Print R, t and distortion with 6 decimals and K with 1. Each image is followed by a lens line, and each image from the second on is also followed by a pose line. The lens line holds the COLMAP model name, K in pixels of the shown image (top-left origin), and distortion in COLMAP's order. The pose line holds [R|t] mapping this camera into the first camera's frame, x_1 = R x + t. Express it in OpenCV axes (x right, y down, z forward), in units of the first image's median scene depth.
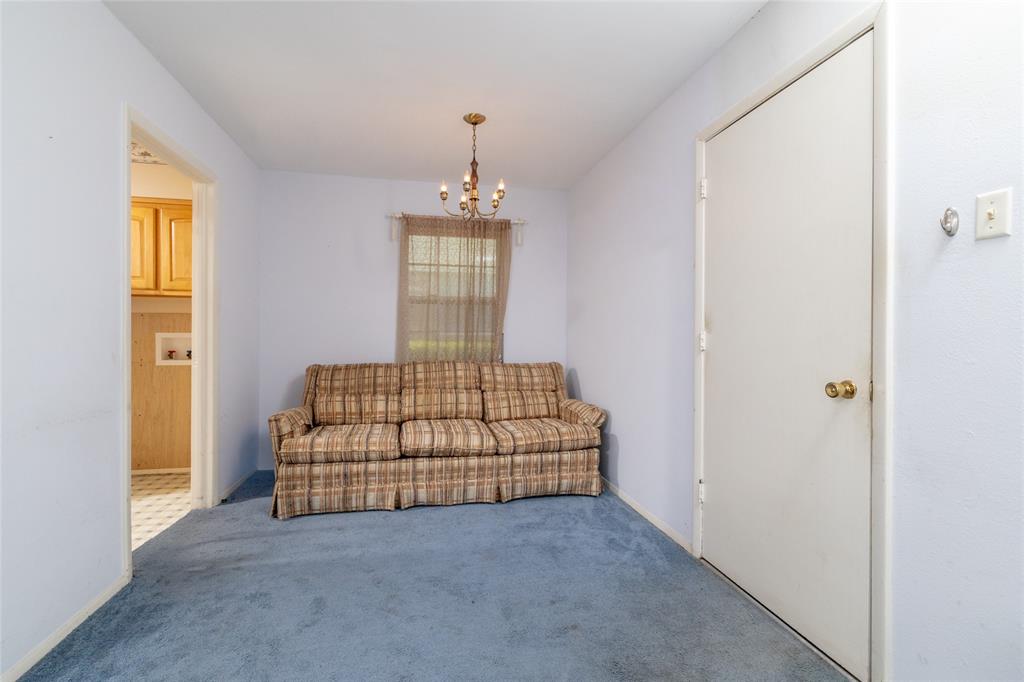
lens RADIAL K [[442.3, 0, 504.1], [0, 442.3, 337.8], [0, 0, 1]] dist [-0.006528, 0.002647]
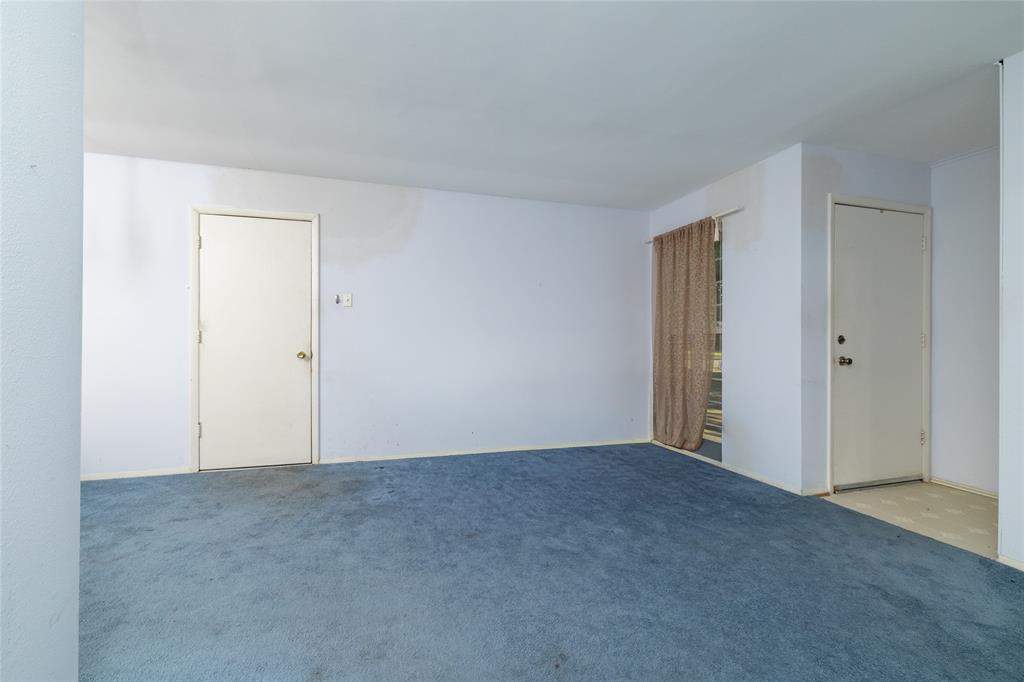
lens RADIAL K [[442.3, 0, 509.5], [0, 442.3, 337.8], [0, 0, 1]] dist [-0.006528, 0.002647]
pose [[-0.091927, -0.007663, 0.995736, -0.958688], [-0.006594, 0.999953, 0.007087, -0.007467], [-0.995744, -0.005915, -0.091973, 0.019119]]
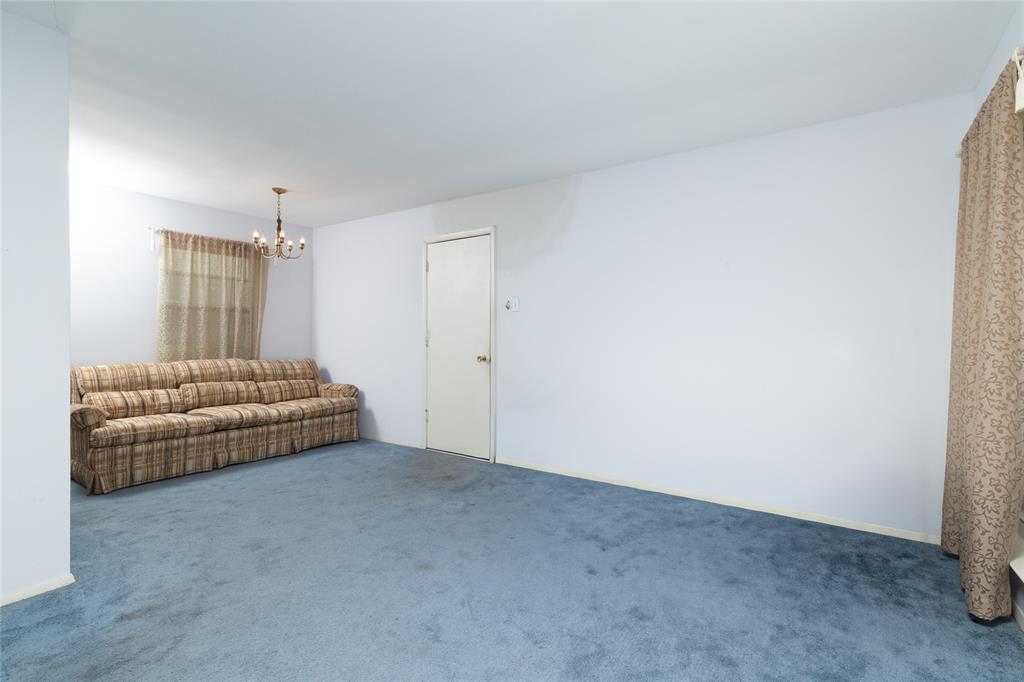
lens RADIAL K [[461.5, 0, 549.8], [0, 461.5, 341.3], [0, 0, 1]] dist [0.000406, 0.000179]
pose [[0.691471, -0.002749, 0.722399, -0.527429], [-0.001592, 0.999985, 0.005330, -0.006833], [-0.722403, -0.004836, 0.691456, -0.667234]]
